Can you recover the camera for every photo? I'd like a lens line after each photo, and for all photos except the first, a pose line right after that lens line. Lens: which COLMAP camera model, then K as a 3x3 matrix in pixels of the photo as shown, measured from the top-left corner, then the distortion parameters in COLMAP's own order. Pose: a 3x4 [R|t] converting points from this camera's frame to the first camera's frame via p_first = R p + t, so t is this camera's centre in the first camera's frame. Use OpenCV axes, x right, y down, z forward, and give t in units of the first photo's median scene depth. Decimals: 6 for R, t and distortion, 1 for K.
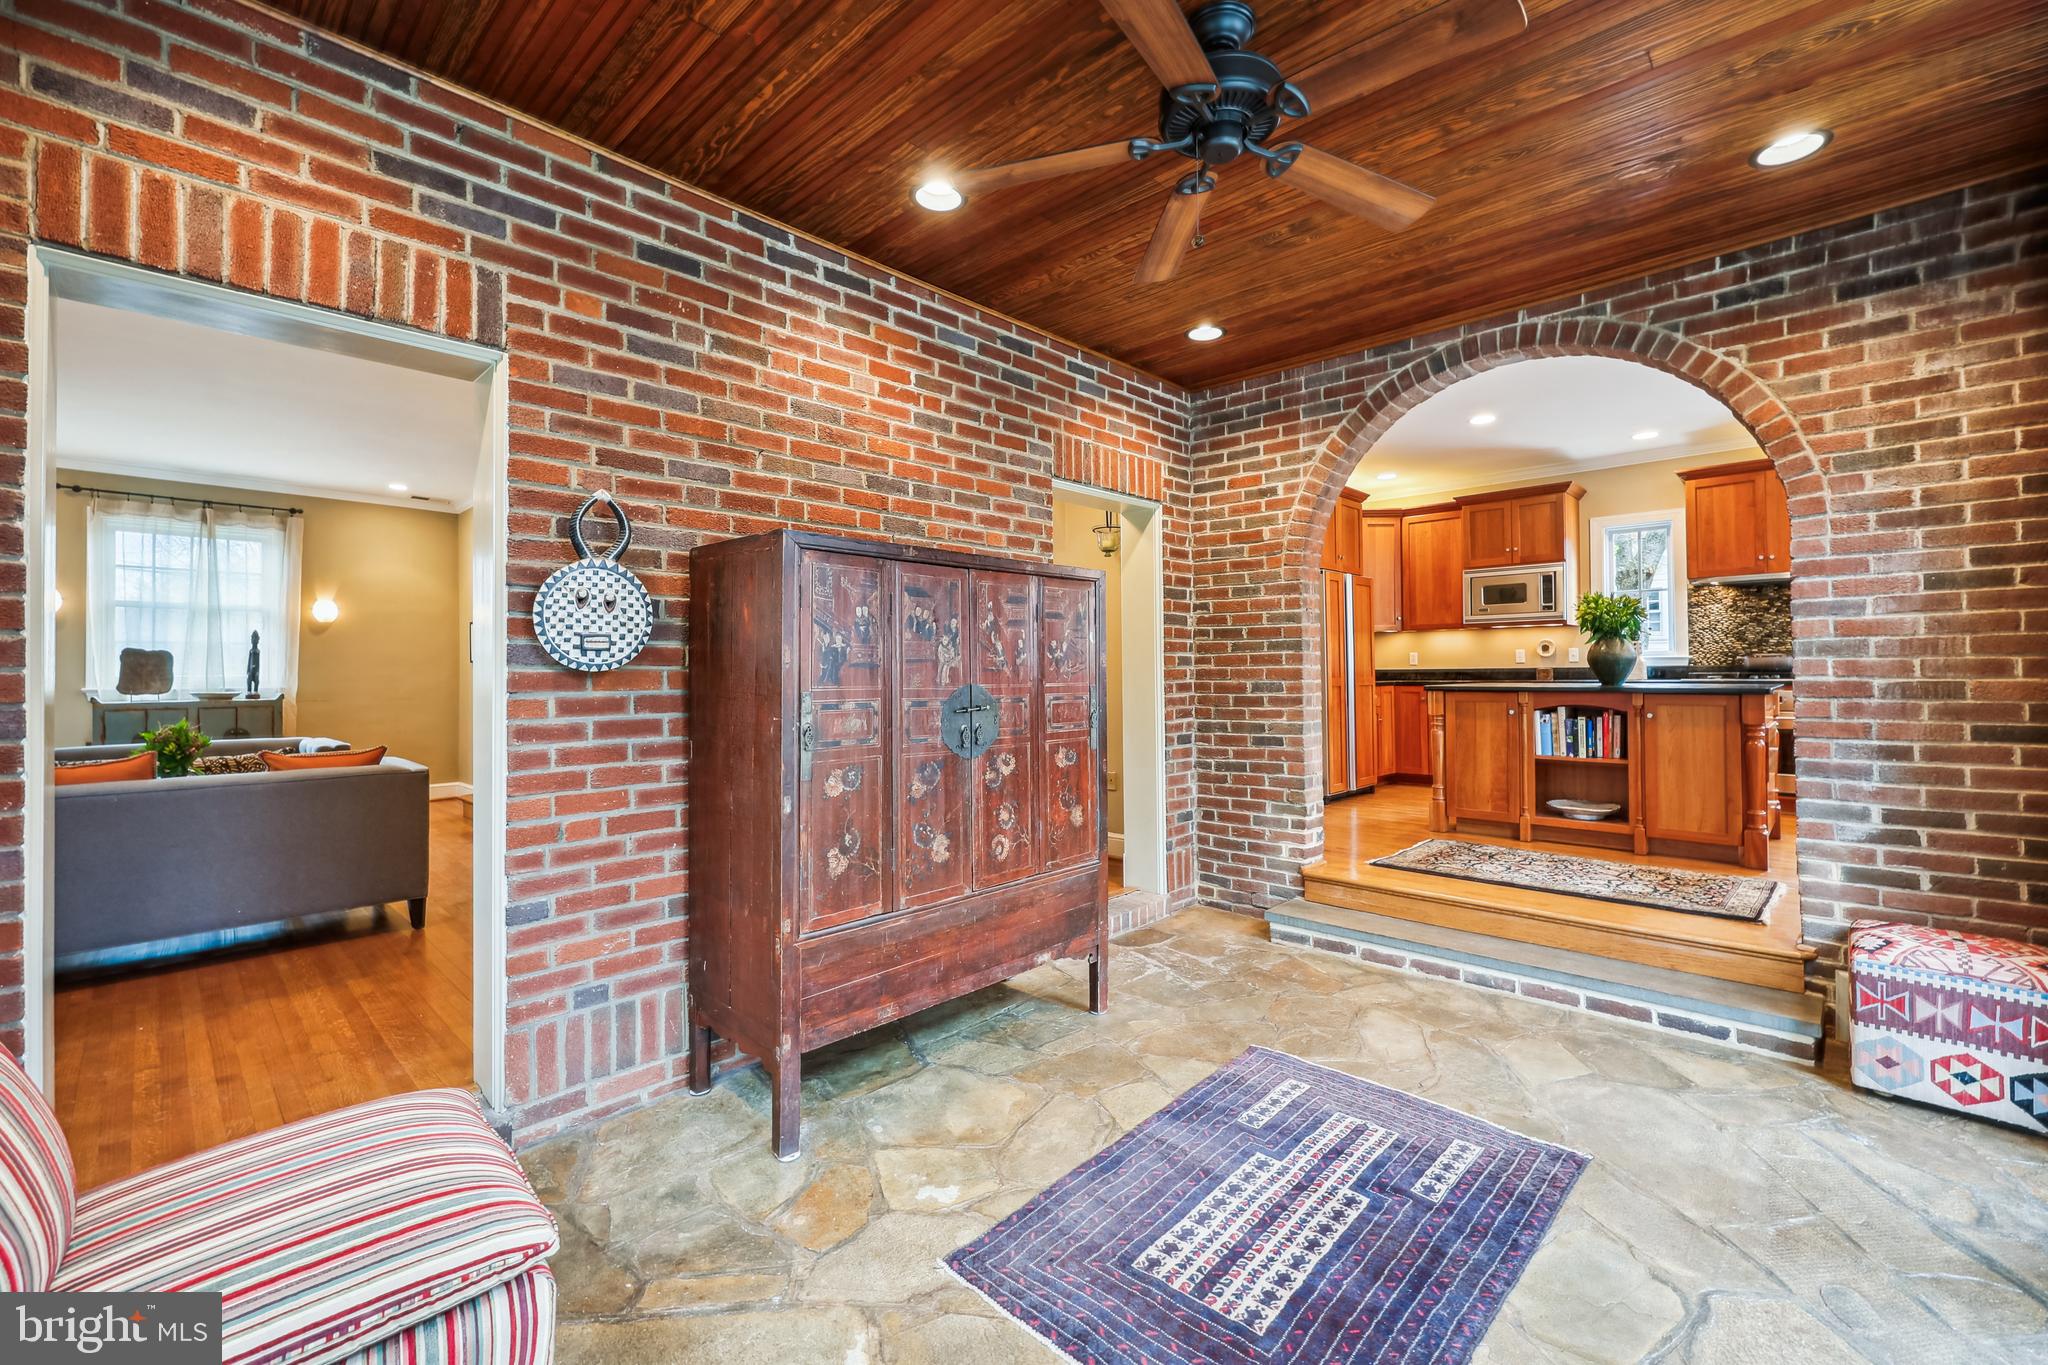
lens RADIAL K [[867.5, 0, 1033.1], [0, 867.5, 667.0], [0, 0, 1]] dist [0.000422, 0.000047]
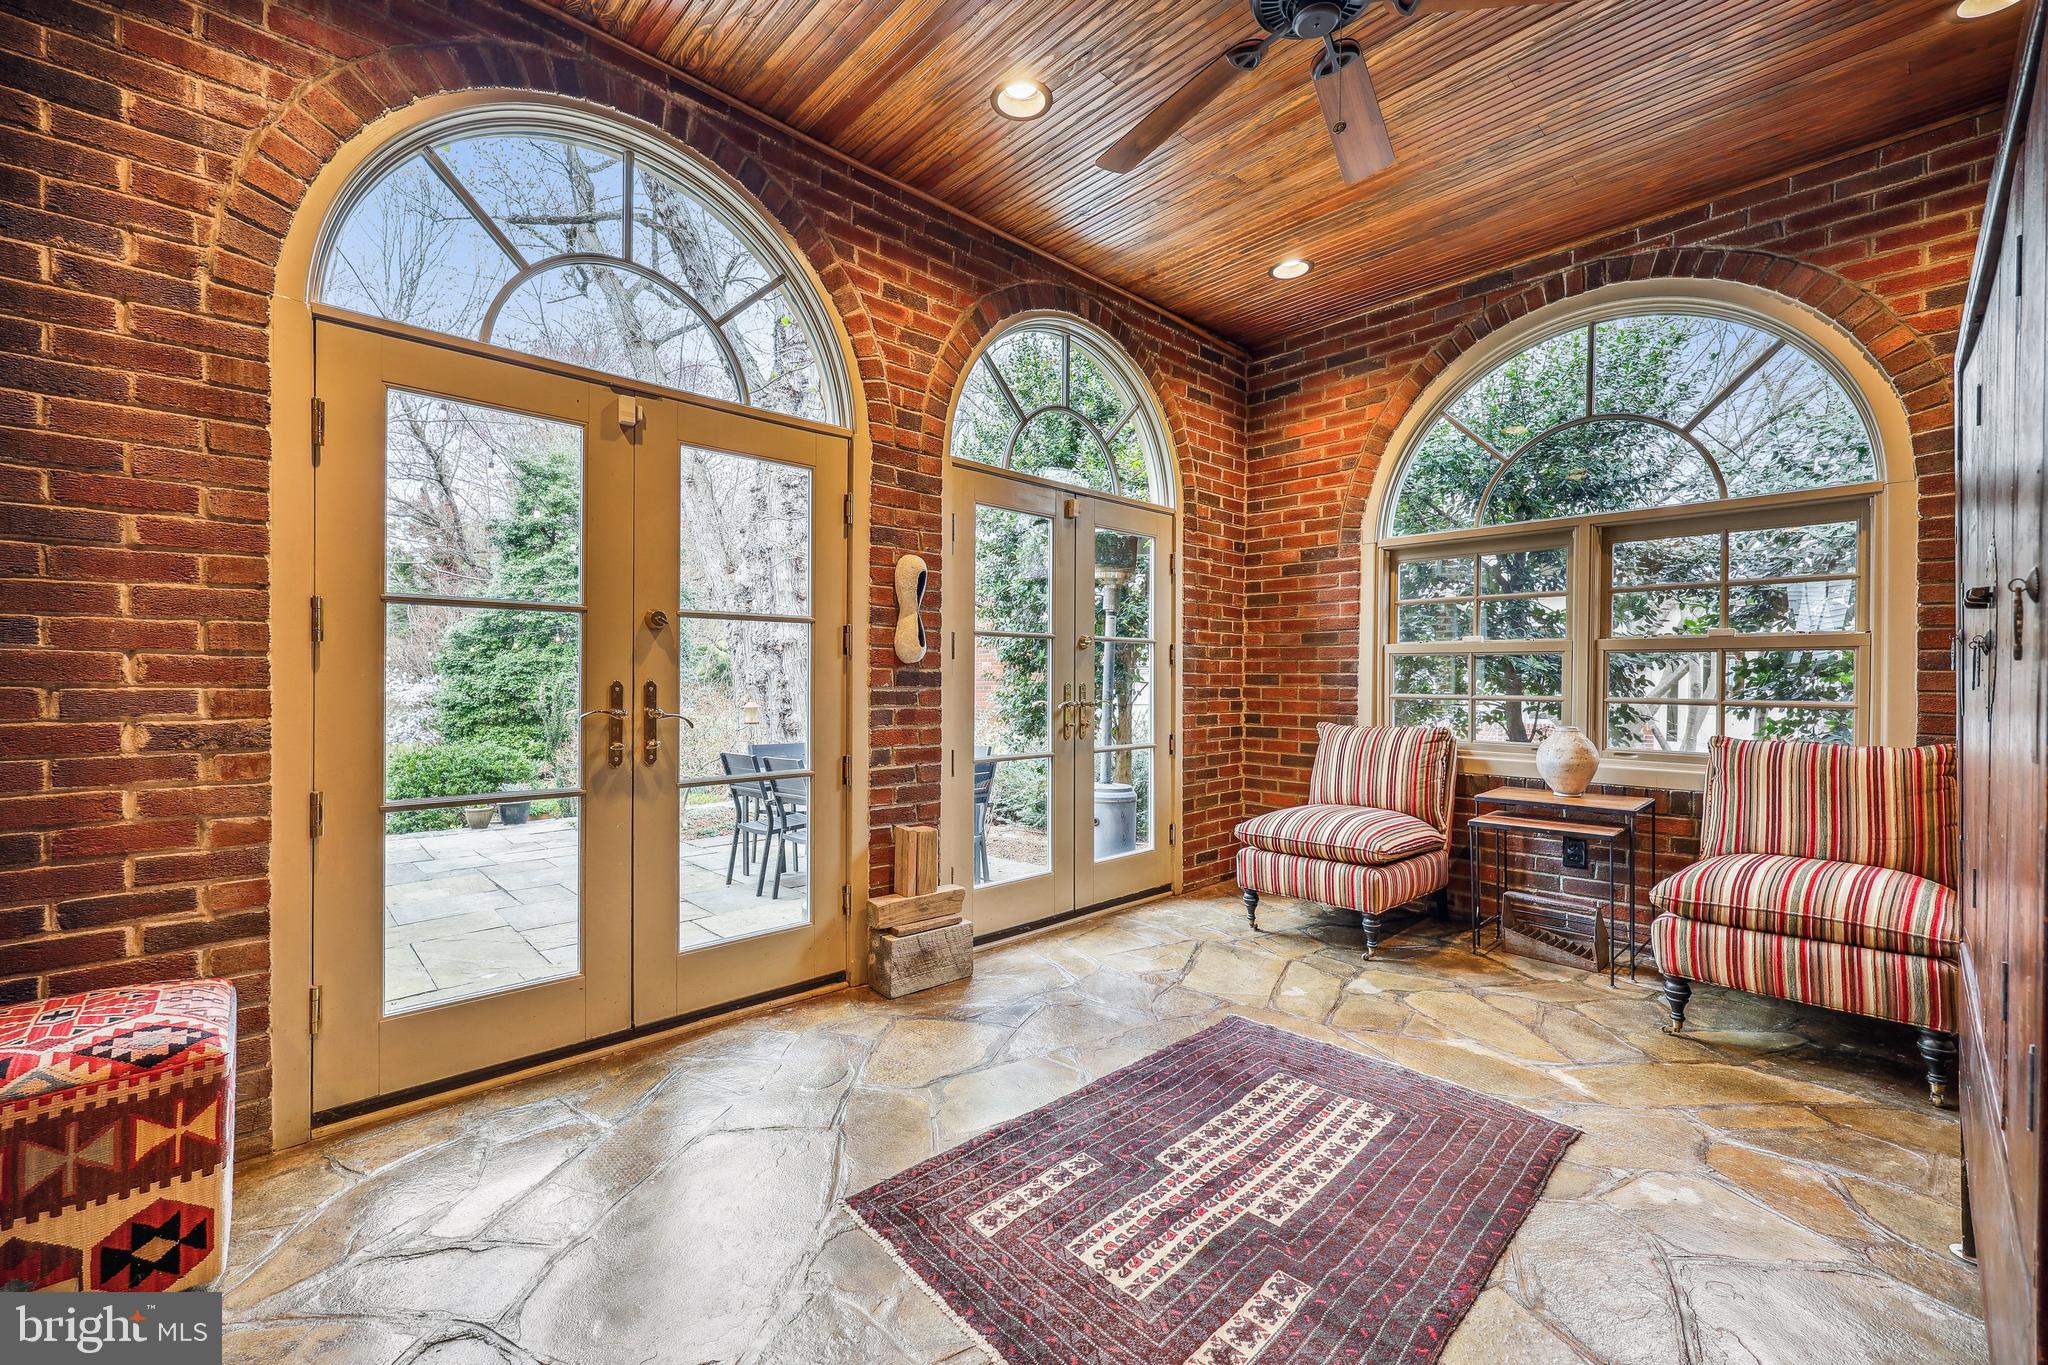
lens RADIAL K [[820.7, 0, 1024.0], [0, 820.7, 682.5], [0, 0, 1]] dist [0.000958, 0.000253]
pose [[-0.998397, 0.005743, 0.056315, 0.265048], [0.005659, 0.999983, -0.001652, 0.065155], [-0.056324, -0.001331, -0.998412, 1.044200]]
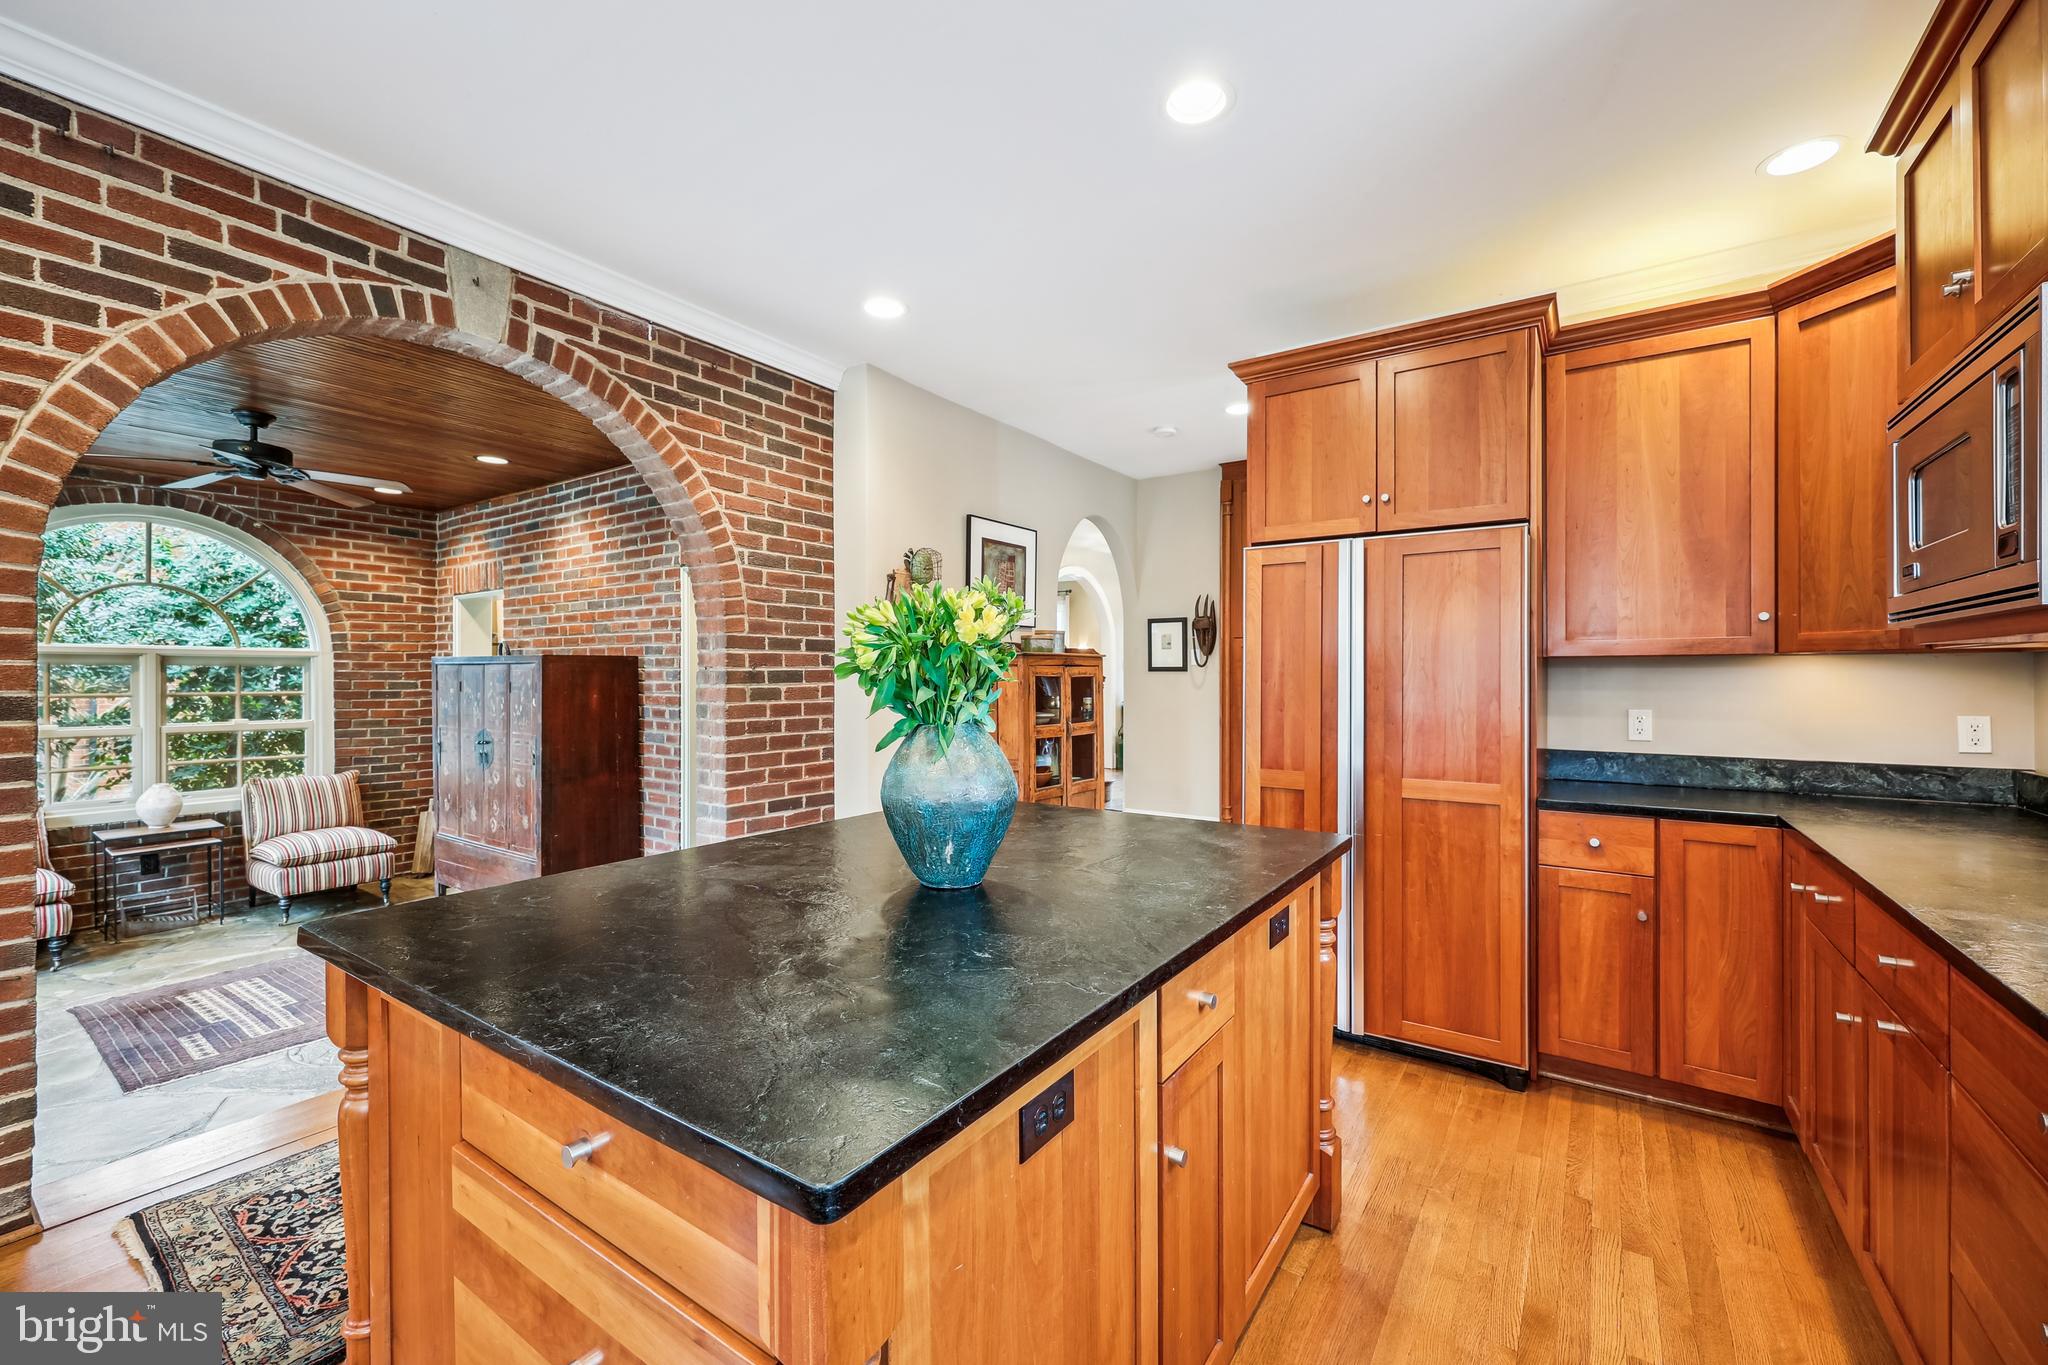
lens RADIAL K [[825.8, 0, 1026.6], [0, 825.8, 679.4], [0, 0, 1]] dist [-0.001096, -0.000158]
pose [[0.158360, 0.014406, -0.987276, 1.334483], [0.004921, 0.999870, 0.015379, -0.076058], [0.987369, -0.007293, 0.158268, 1.366424]]
